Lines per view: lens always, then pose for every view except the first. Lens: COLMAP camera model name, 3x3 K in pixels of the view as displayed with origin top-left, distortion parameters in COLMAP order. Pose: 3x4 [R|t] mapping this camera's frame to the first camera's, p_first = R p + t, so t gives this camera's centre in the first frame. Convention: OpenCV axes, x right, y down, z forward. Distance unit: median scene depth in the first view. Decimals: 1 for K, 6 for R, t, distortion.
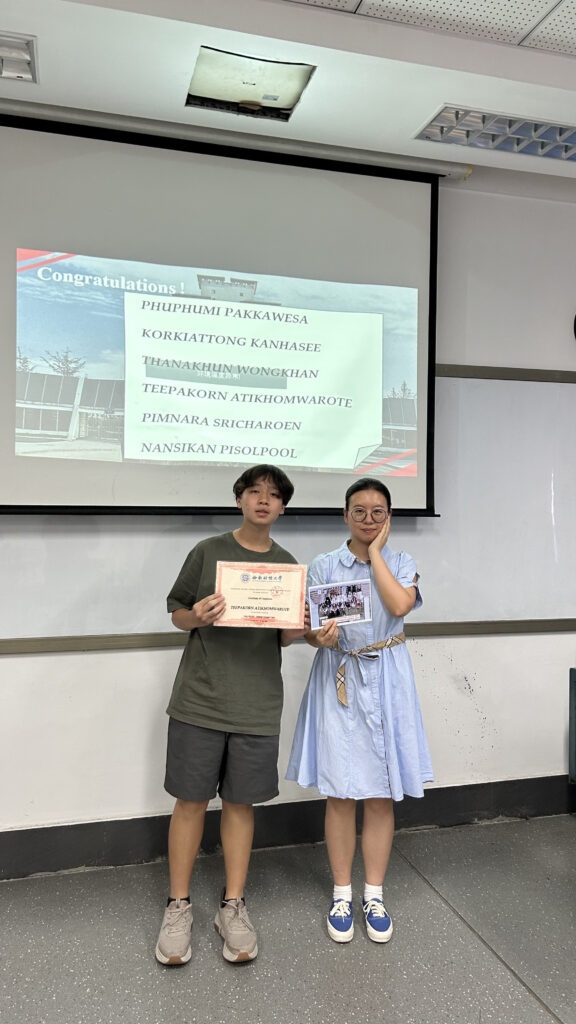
lens RADIAL K [[786.2, 0, 289.2], [0, 786.2, 507.3], [0, 0, 1]] dist [0.017281, -0.026259]
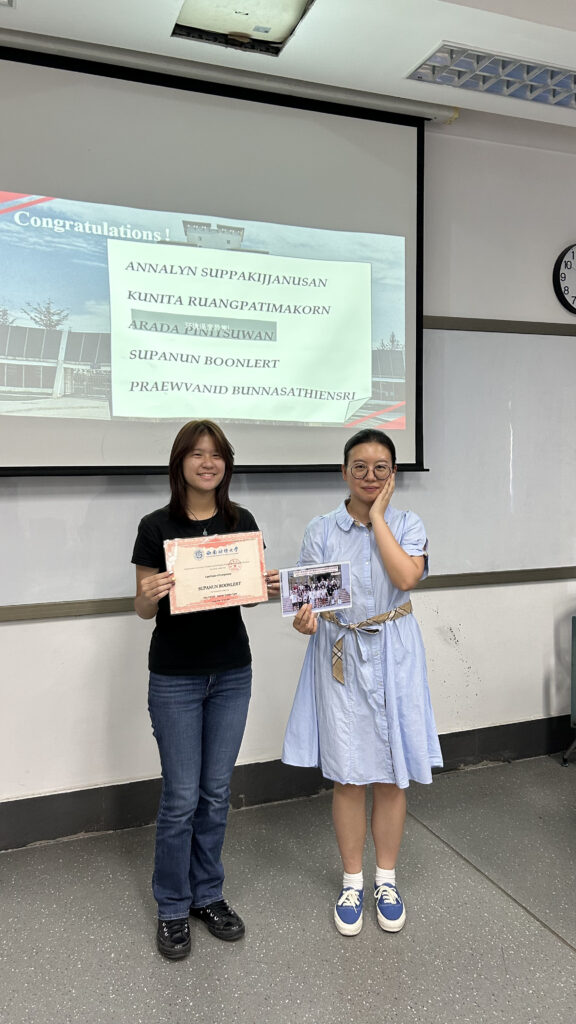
lens RADIAL K [[787.2, 0, 281.6], [0, 787.2, 512.1], [0, 0, 1]] dist [0.005560, -0.009407]
pose [[0.996184, -0.024249, 0.083836, -0.088627], [0.019166, 0.997959, 0.060914, 0.000281], [-0.085142, -0.059075, 0.994616, 0.023170]]
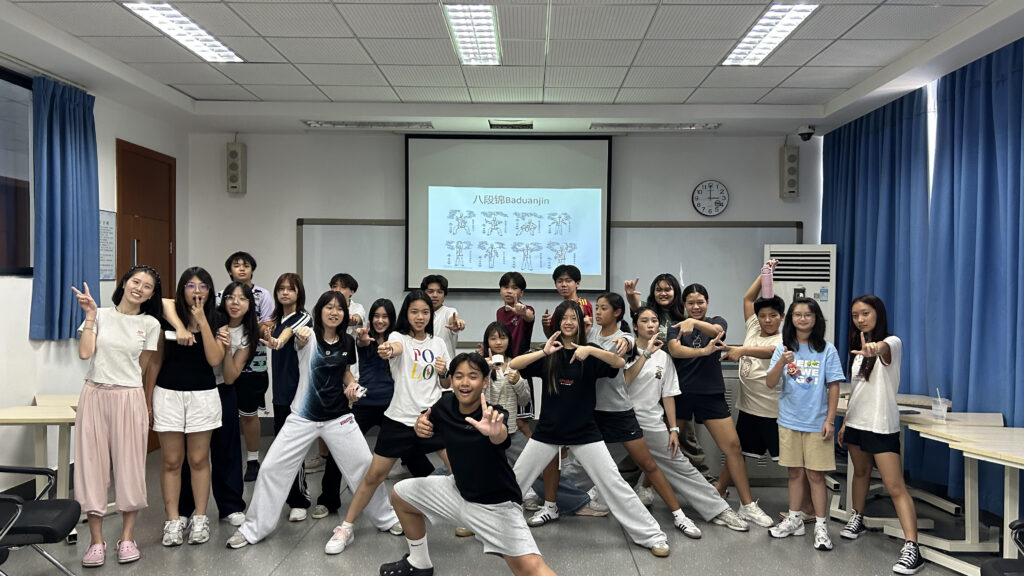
lens RADIAL K [[757.5, 0, 514.0], [0, 757.5, 290.1], [0, 0, 1]] dist [0.008910, 0.000771]
pose [[0.956191, 0.001632, -0.292738, 0.610578], [0.000099, 0.999983, 0.005898, -0.010478], [0.292743, -0.005669, 0.956174, -1.204681]]
